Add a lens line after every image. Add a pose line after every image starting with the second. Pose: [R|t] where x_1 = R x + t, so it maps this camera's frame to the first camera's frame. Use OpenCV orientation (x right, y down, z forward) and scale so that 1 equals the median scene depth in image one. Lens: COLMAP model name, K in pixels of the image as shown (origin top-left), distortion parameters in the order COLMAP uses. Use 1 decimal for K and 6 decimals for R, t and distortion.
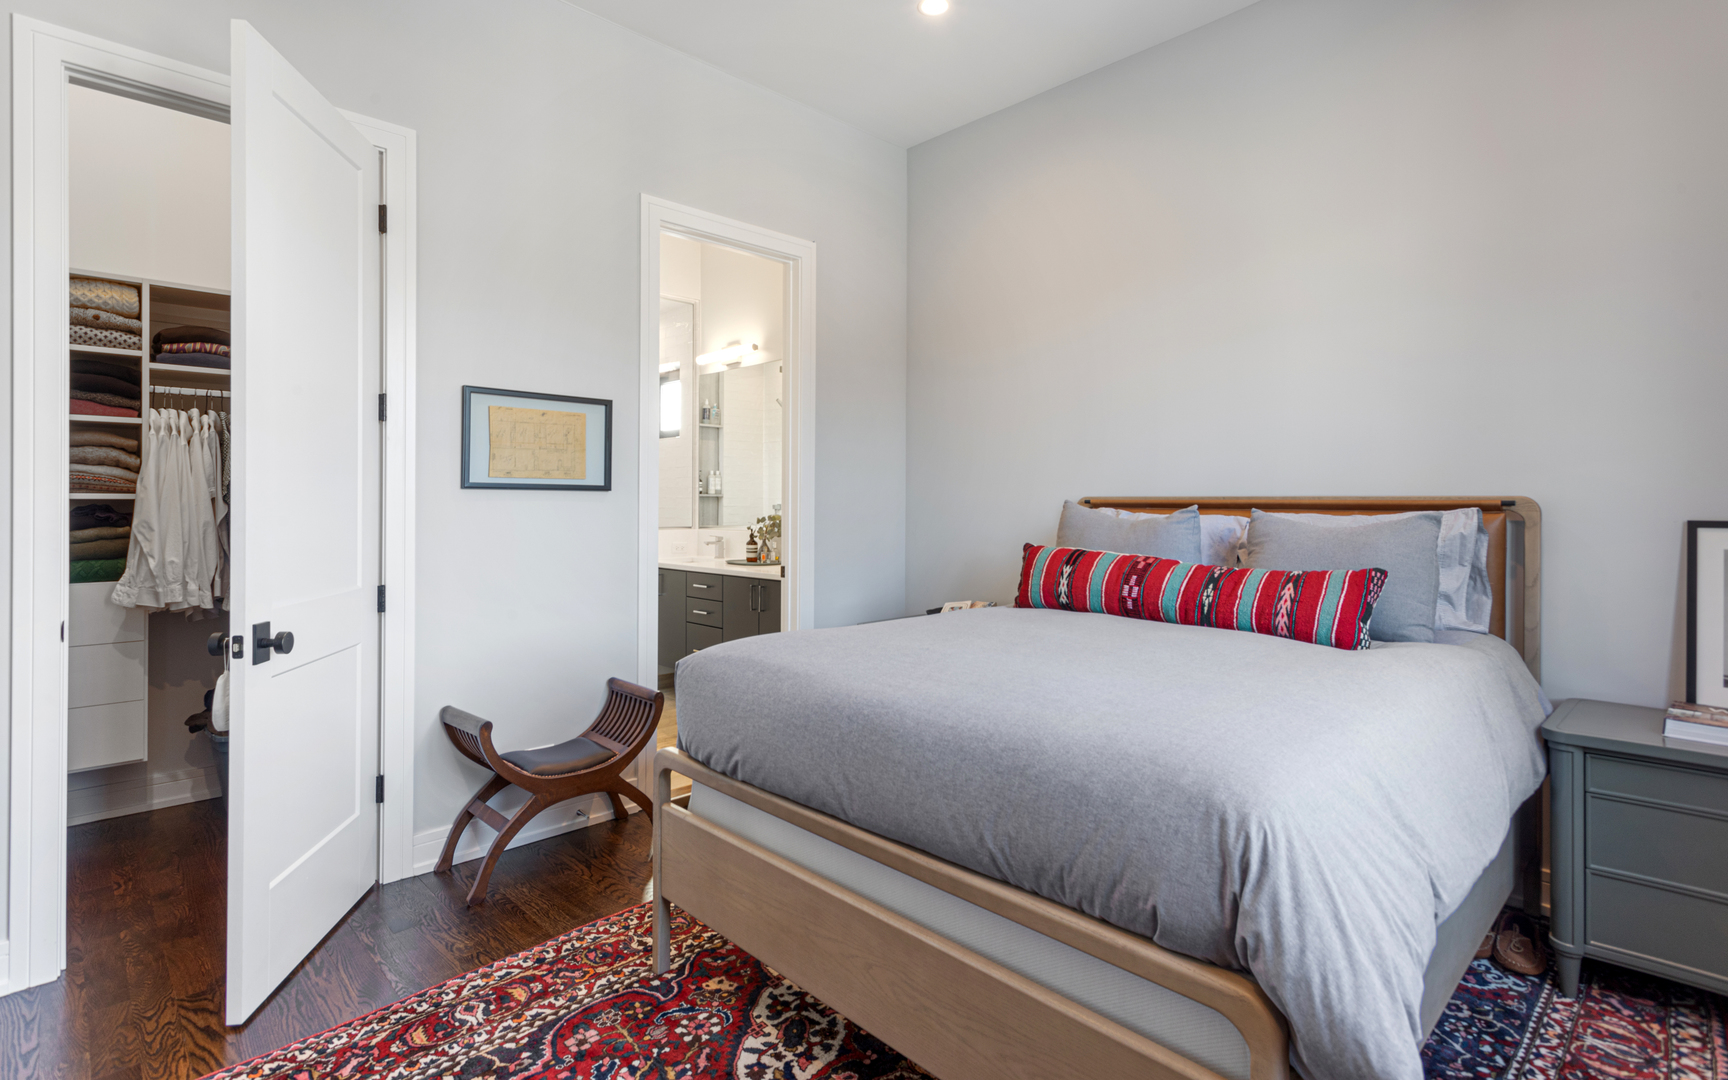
lens RADIAL K [[826.5, 0, 861.1], [0, 826.5, 489.5], [0, 0, 1]] dist [0.017260, 0.000000]
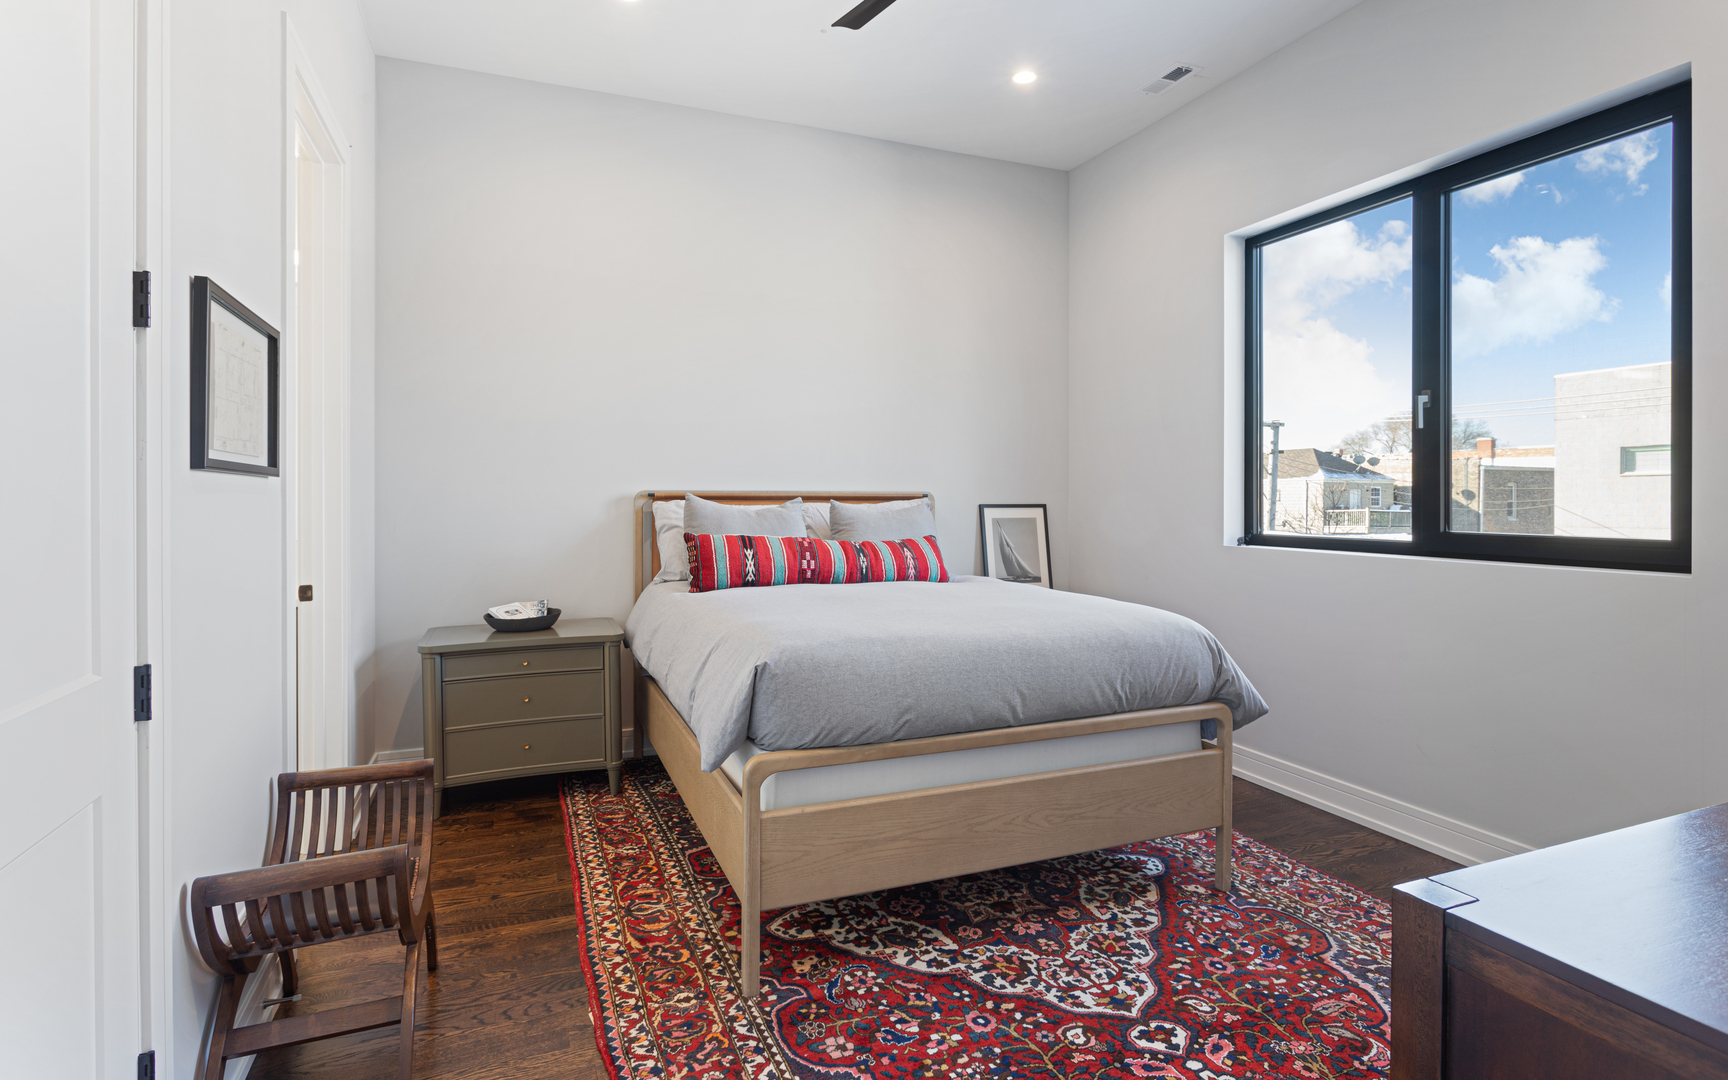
lens RADIAL K [[856.1, 0, 849.9], [0, 856.1, 504.3], [0, 0, 1]] dist [-0.004080, -0.000698]
pose [[0.383373, -0.008168, 0.923557, -0.981594], [-0.012555, 0.999822, 0.014054, 0.011900], [-0.923508, -0.016983, 0.383202, 0.488476]]
